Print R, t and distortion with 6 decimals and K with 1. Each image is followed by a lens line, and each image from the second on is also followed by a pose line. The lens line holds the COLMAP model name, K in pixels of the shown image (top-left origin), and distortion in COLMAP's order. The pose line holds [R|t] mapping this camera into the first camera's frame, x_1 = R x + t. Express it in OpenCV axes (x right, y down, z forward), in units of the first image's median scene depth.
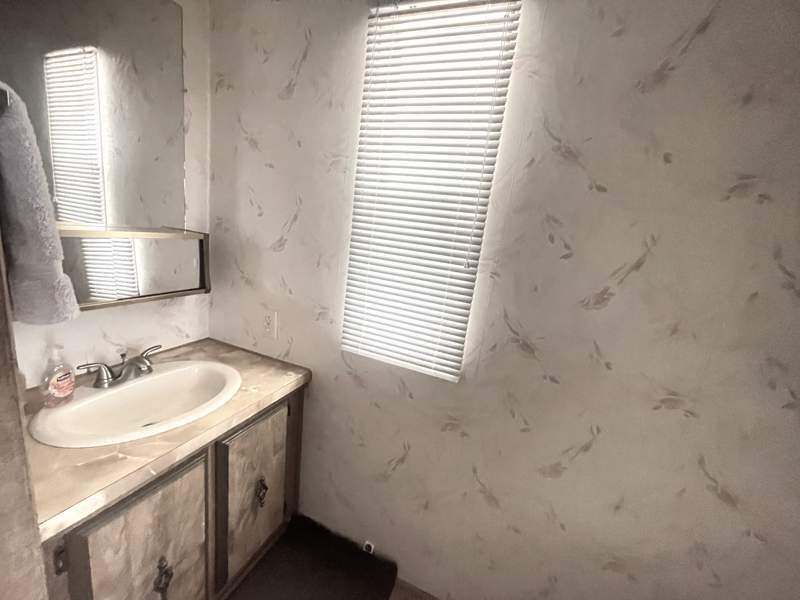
lens RADIAL K [[324.9, 0, 399.7], [0, 324.9, 300.2], [0, 0, 1]] dist [0.000460, -0.000433]
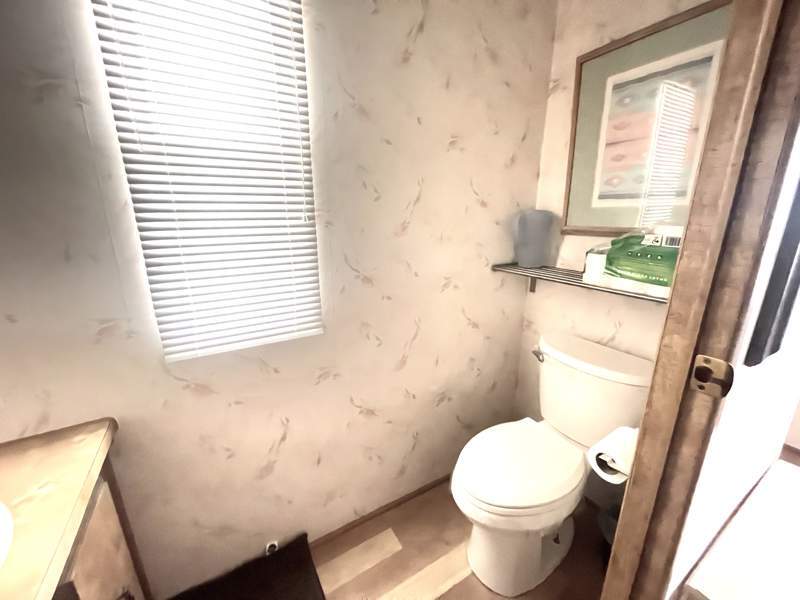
lens RADIAL K [[324.9, 0, 399.2], [0, 324.9, 299.5], [0, 0, 1]] dist [0.000460, -0.000433]
pose [[0.597911, -0.327187, 0.731745, -0.402241], [0.243470, 0.943899, 0.223108, -0.023460], [-0.763691, 0.044759, 0.644028, 0.125929]]
